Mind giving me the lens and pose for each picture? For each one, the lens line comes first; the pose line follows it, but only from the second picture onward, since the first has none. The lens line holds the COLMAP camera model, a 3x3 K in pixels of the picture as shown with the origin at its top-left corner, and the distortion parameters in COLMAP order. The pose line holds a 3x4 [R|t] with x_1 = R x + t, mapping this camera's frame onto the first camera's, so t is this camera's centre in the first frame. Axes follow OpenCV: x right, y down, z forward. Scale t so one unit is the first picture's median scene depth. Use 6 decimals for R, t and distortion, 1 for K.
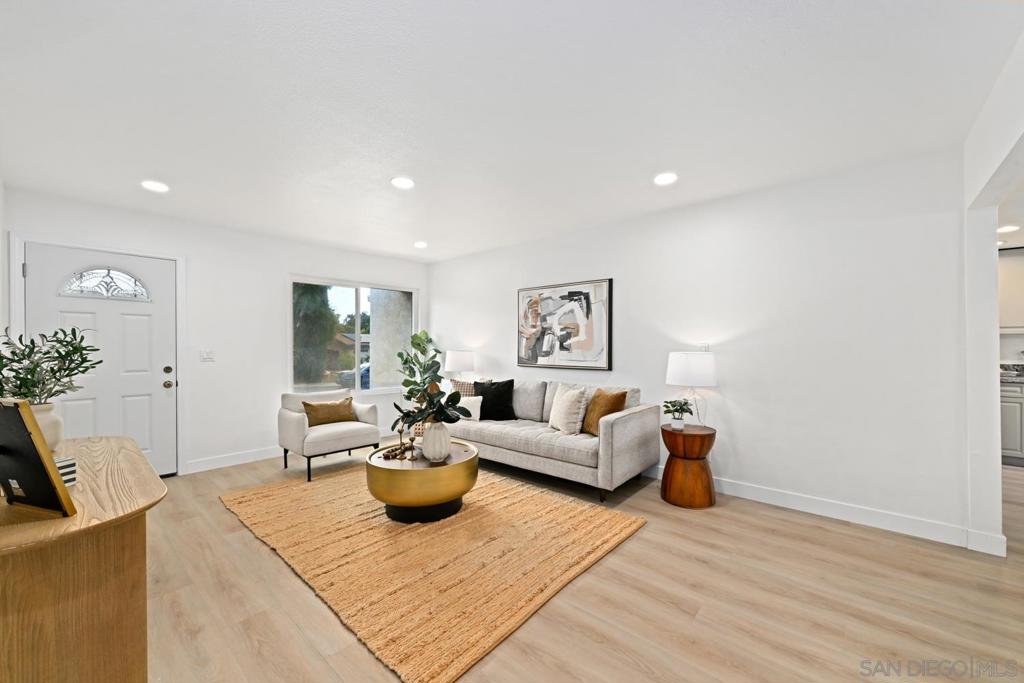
lens RADIAL K [[402.2, 0, 513.1], [0, 402.2, 346.1], [0, 0, 1]] dist [0.001927, 0.000142]
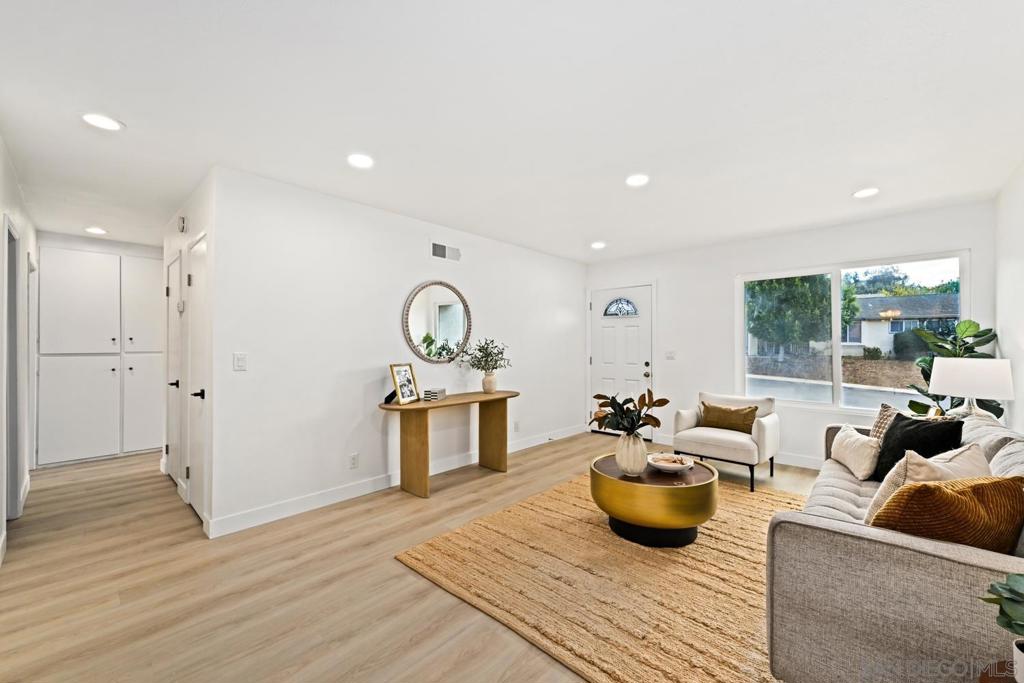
lens RADIAL K [[402.2, 0, 513.1], [0, 402.2, 346.1], [0, 0, 1]] dist [0.001927, 0.000142]
pose [[-0.023583, -0.000647, -0.999722, 0.751684], [0.000386, 1.000000, -0.000657, -0.004512], [0.999722, -0.000401, -0.023583, 0.782679]]
